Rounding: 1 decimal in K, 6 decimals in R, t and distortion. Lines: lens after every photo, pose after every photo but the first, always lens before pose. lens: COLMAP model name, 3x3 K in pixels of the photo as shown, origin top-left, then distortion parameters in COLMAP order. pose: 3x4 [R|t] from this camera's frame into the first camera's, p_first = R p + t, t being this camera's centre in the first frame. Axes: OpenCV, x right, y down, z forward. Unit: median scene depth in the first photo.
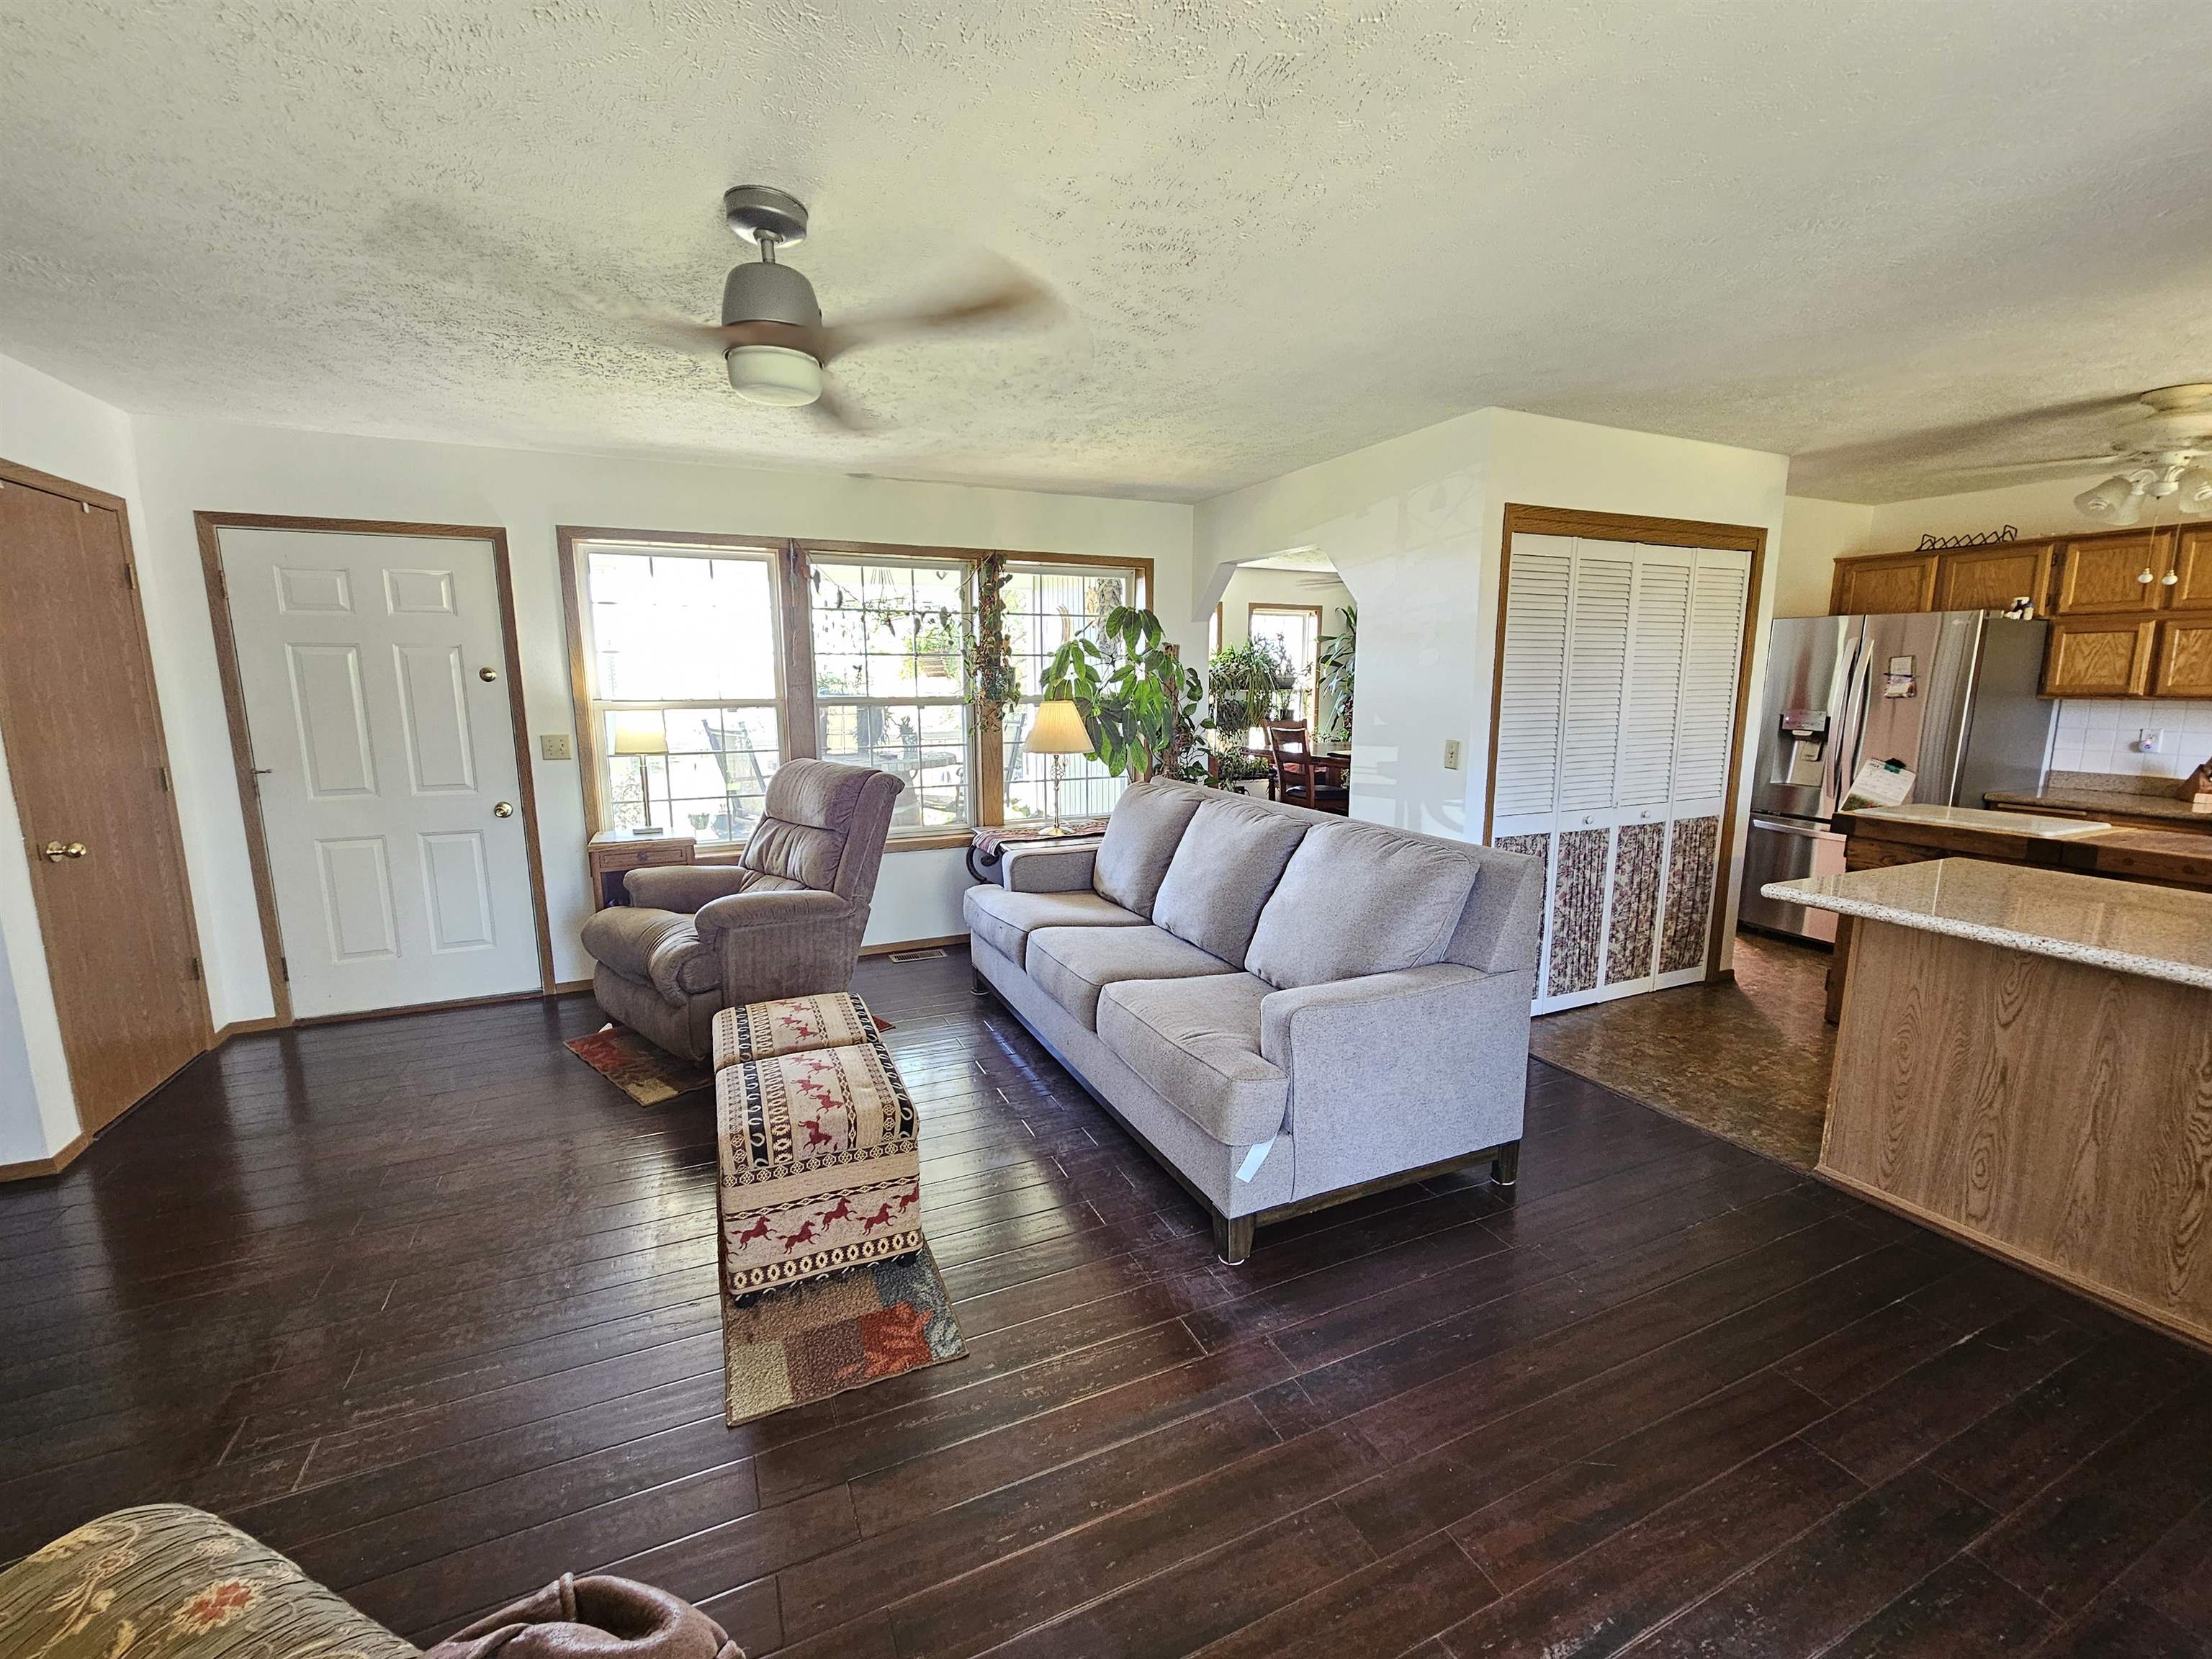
lens RADIAL K [[909.7, 0, 1103.0], [0, 909.7, 825.6], [0, 0, 1]] dist [0.000230, -0.000535]
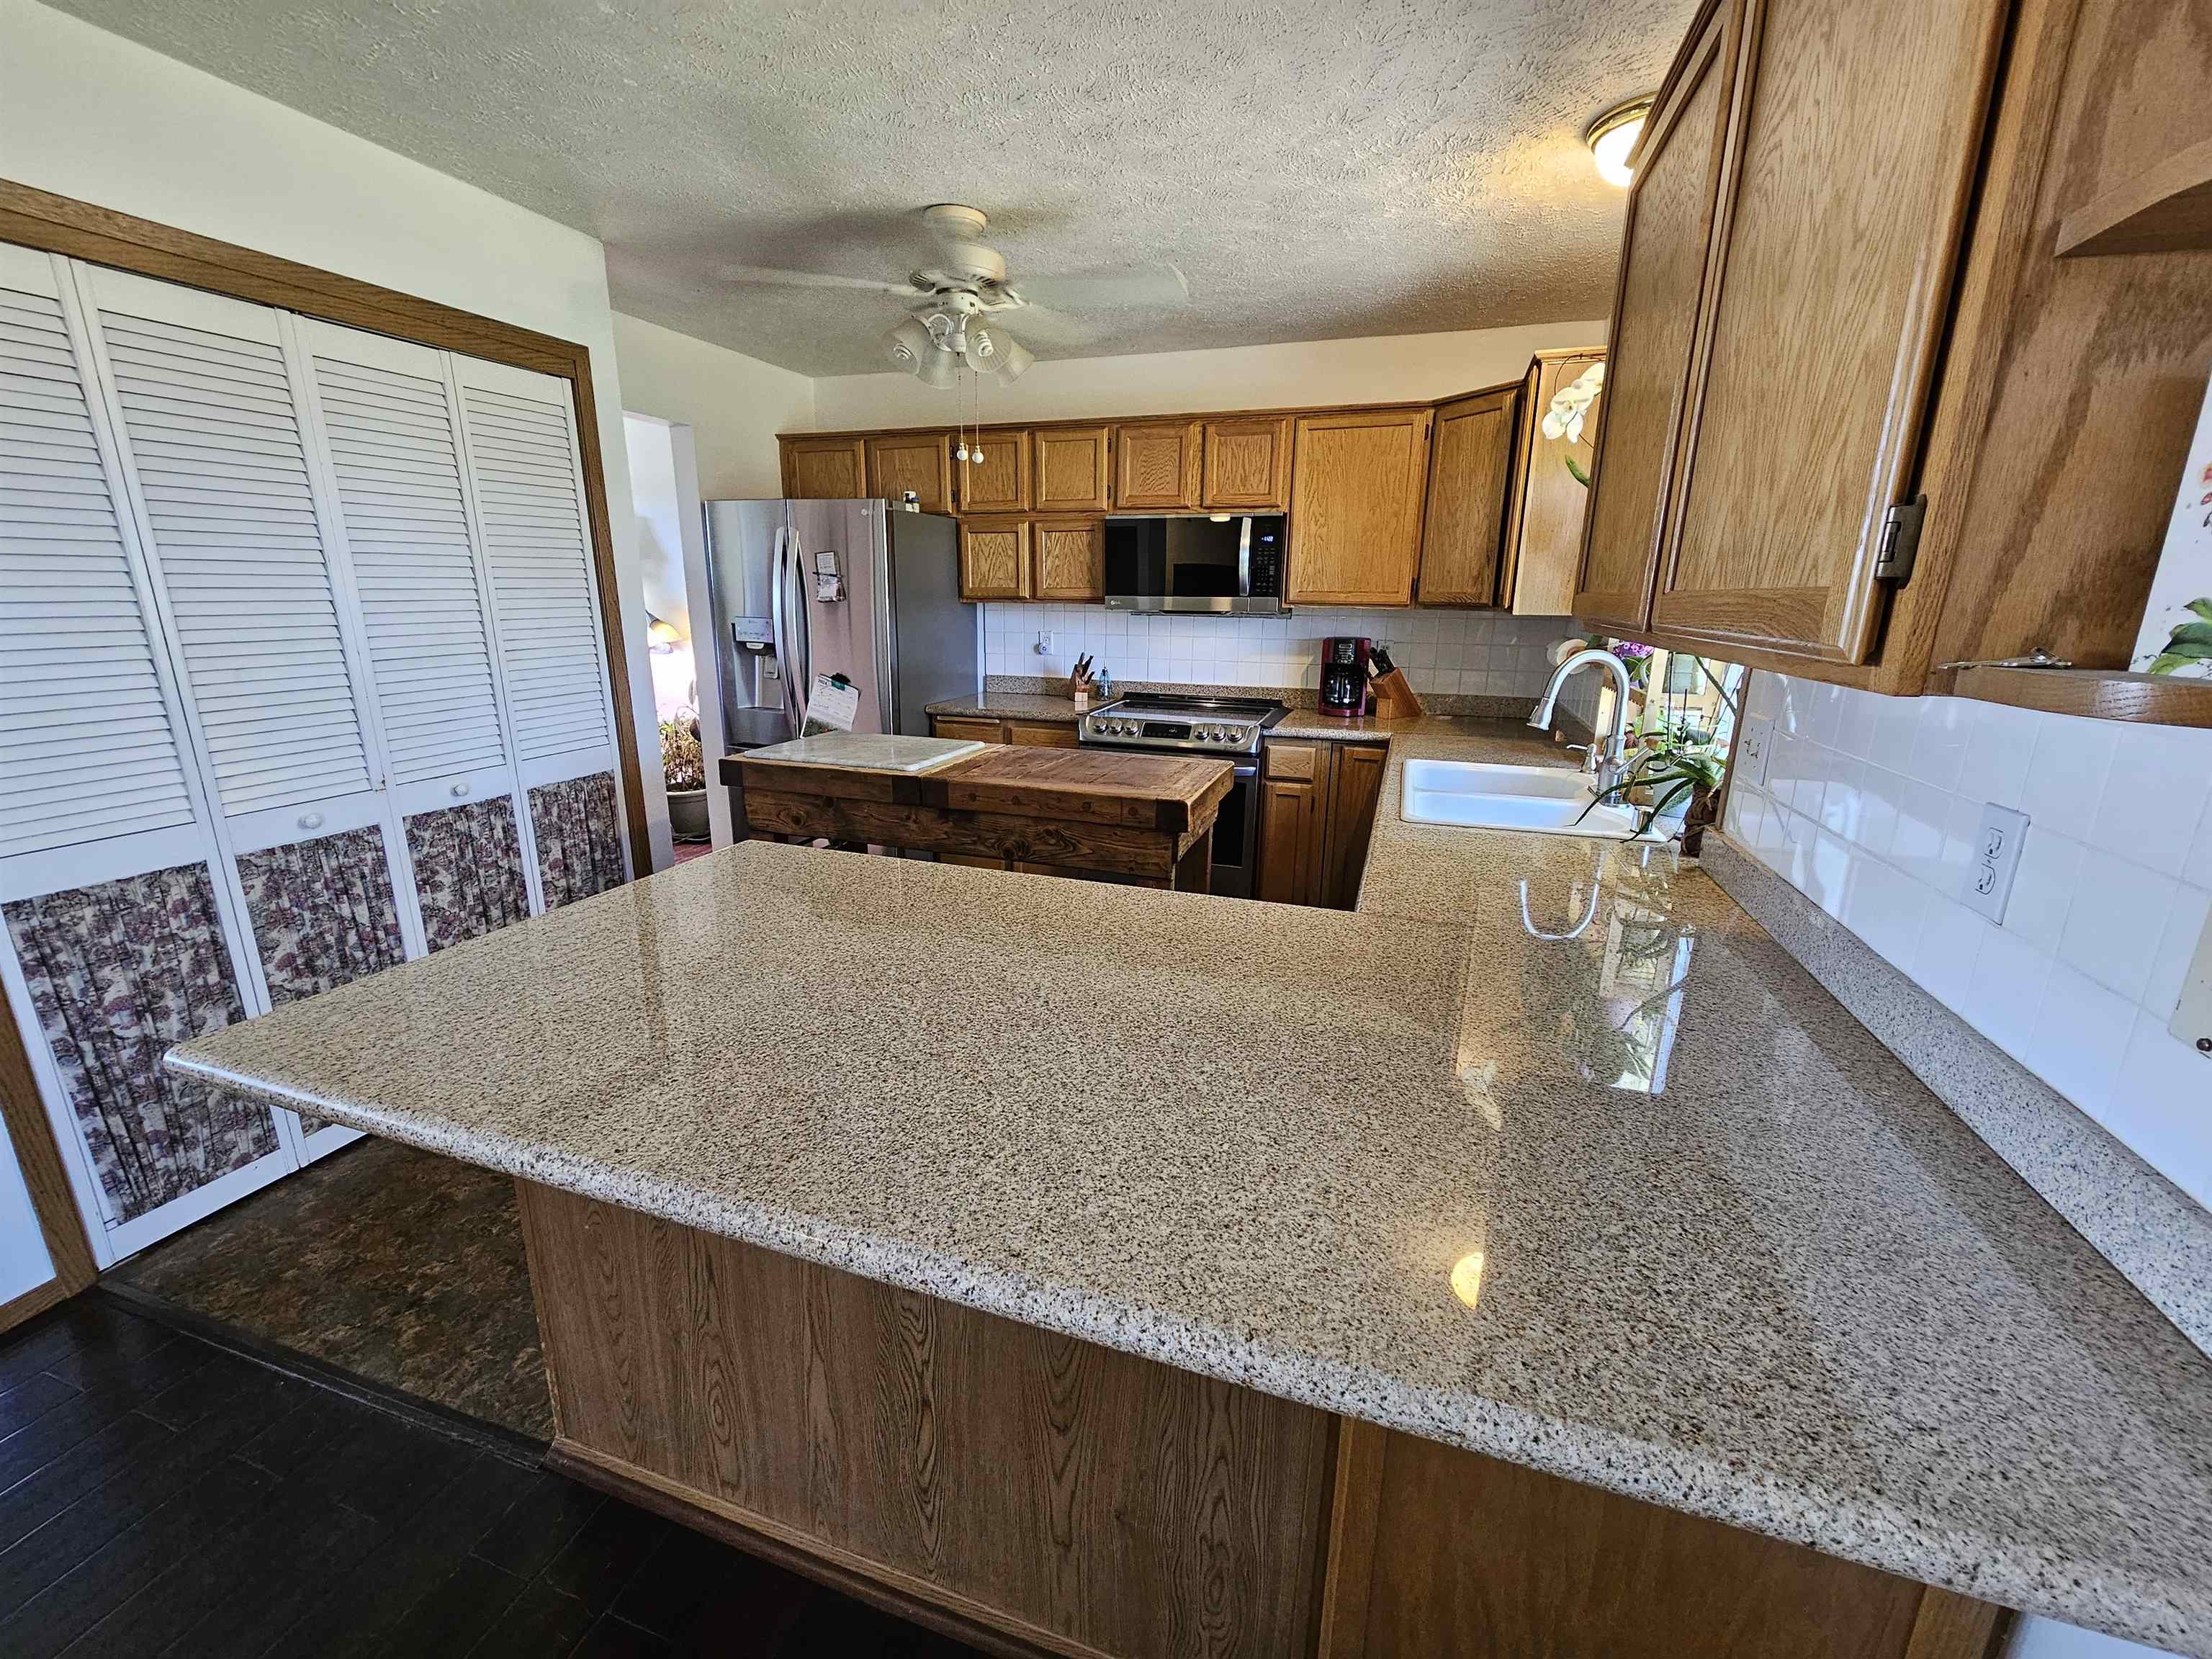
lens RADIAL K [[909.7, 0, 1104.0], [0, 909.7, 833.8], [0, 0, 1]] dist [0.000230, -0.000535]
pose [[0.680782, -0.182013, 0.709512, 0.441765], [0.106320, 0.982931, 0.150139, -0.029291], [-0.724728, -0.026776, 0.688514, 0.239752]]
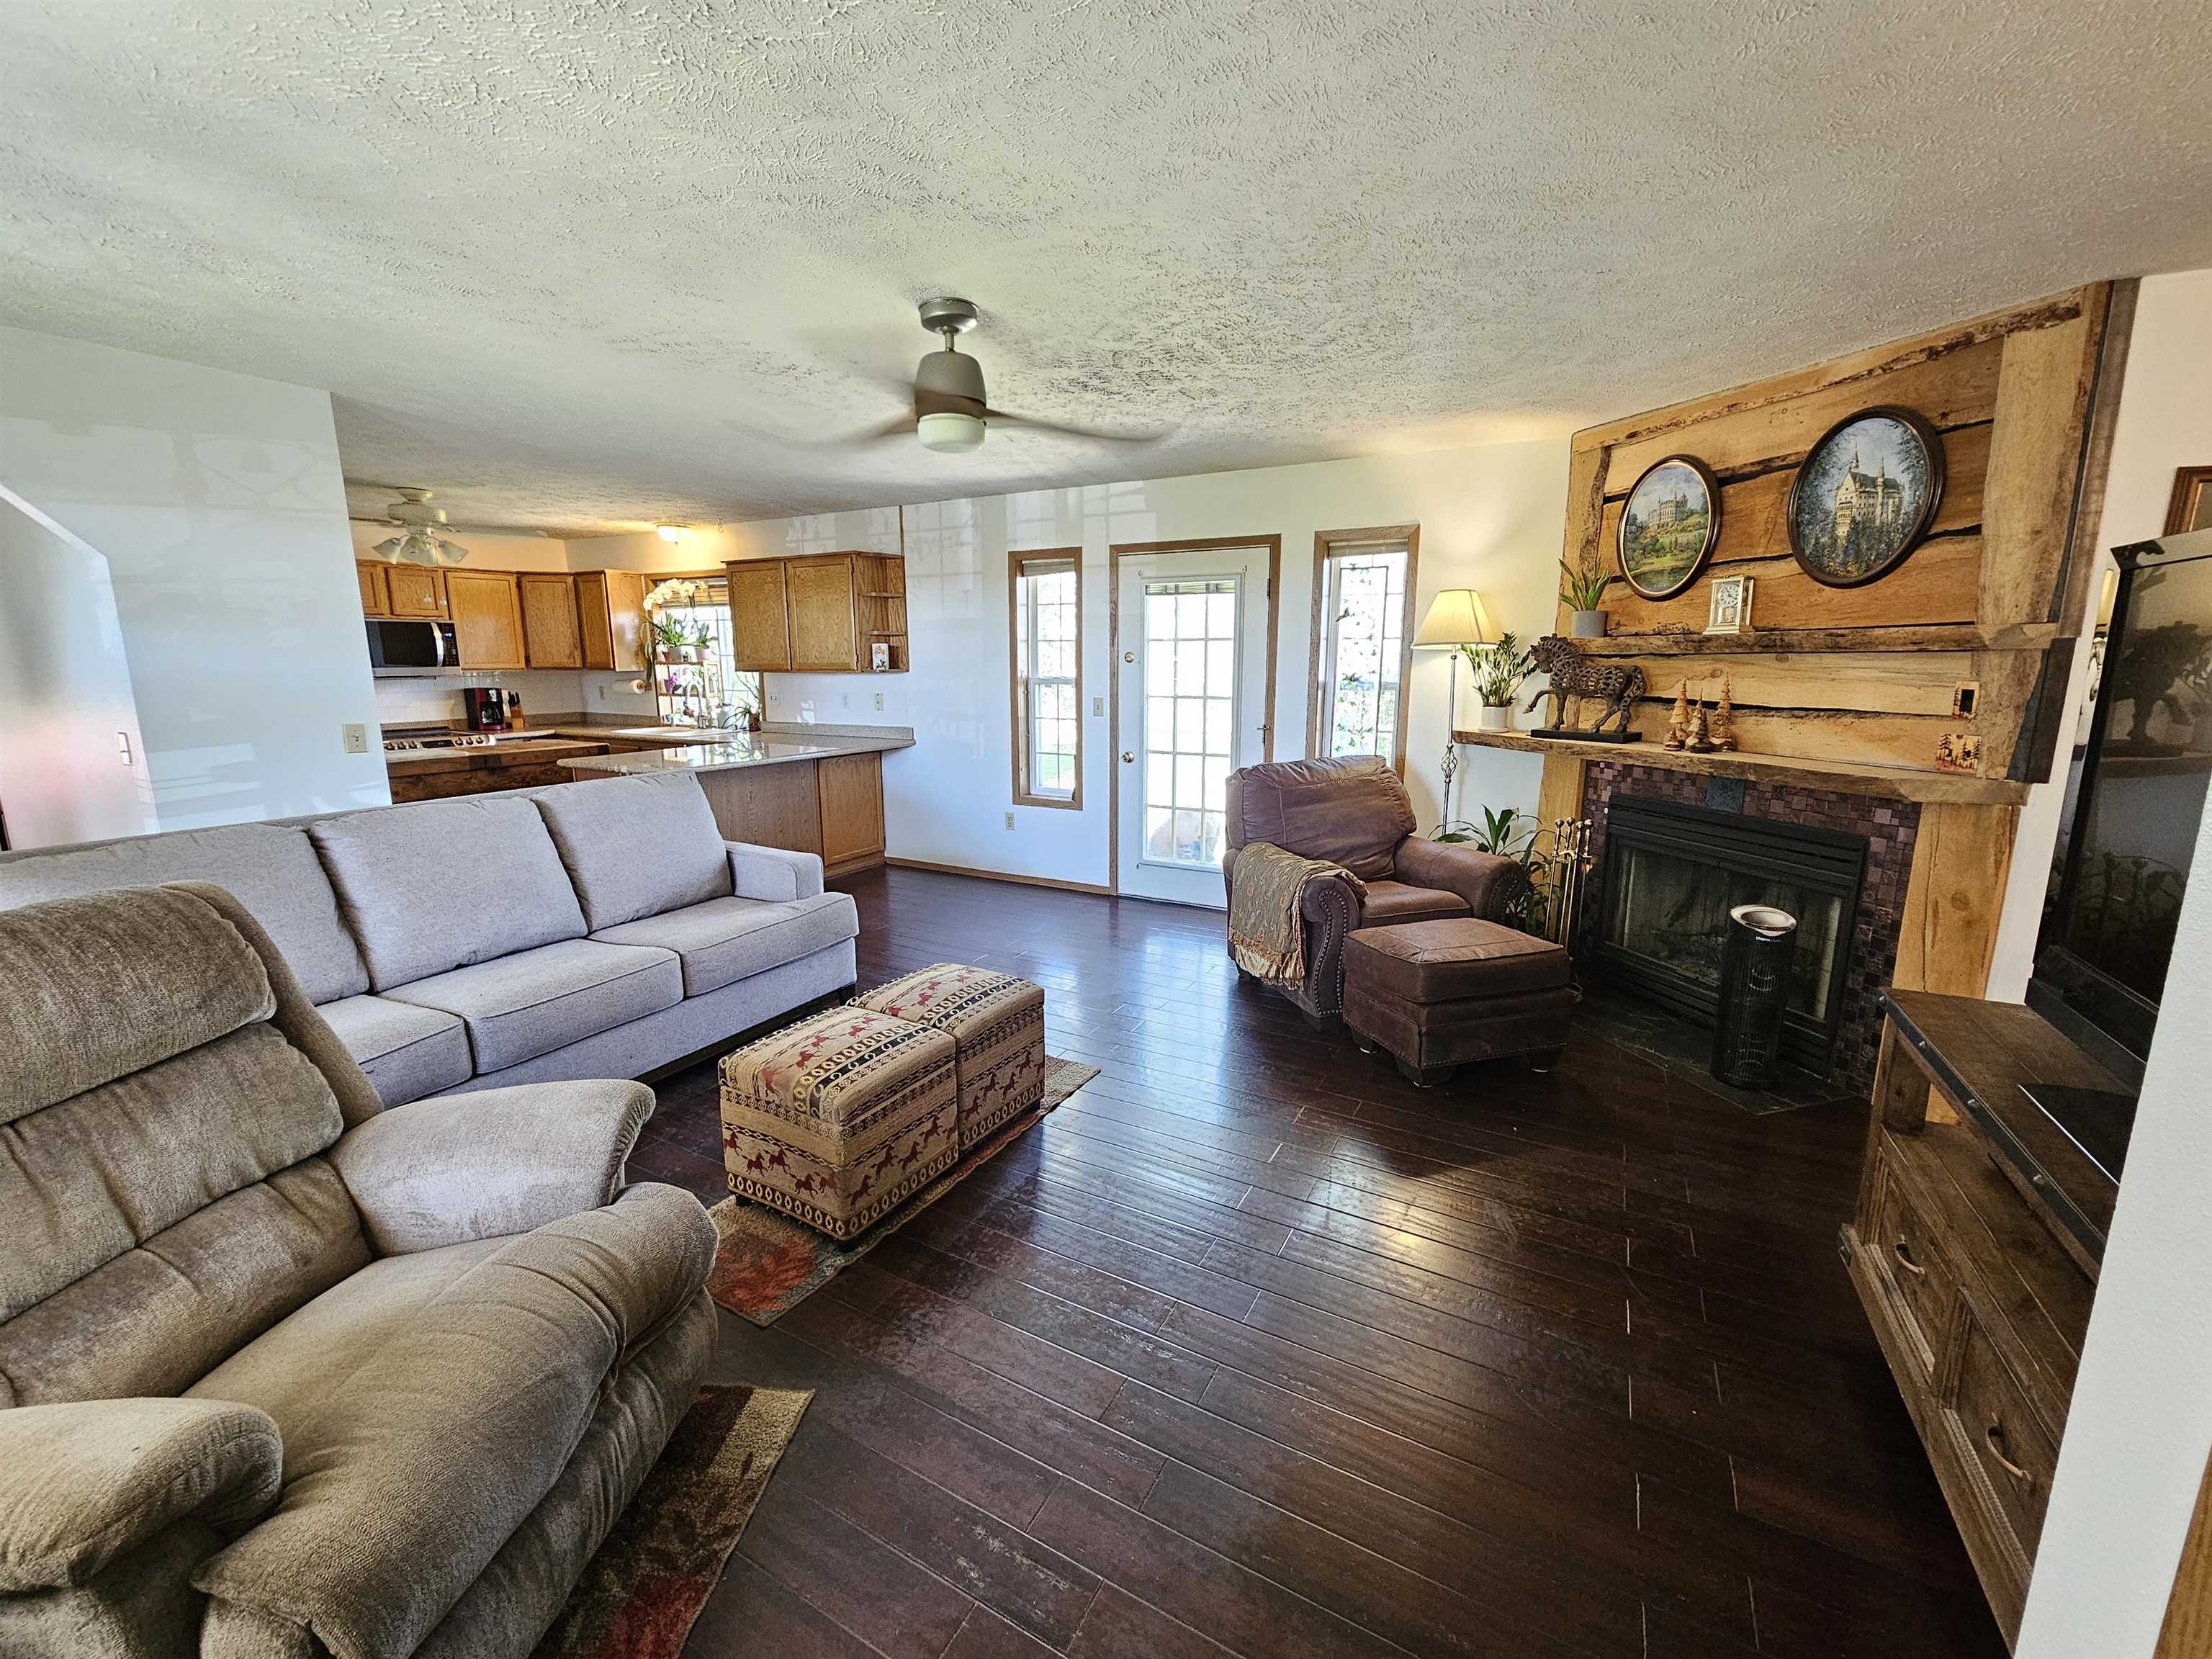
lens RADIAL K [[909.7, 0, 1100.3], [0, 909.7, 828.8], [0, 0, 1]] dist [0.000230, -0.000535]
pose [[-0.596530, -0.149060, 0.788627, -0.791493], [0.130728, 0.951434, 0.278717, -0.136394], [-0.791872, 0.269359, -0.548073, 0.819541]]
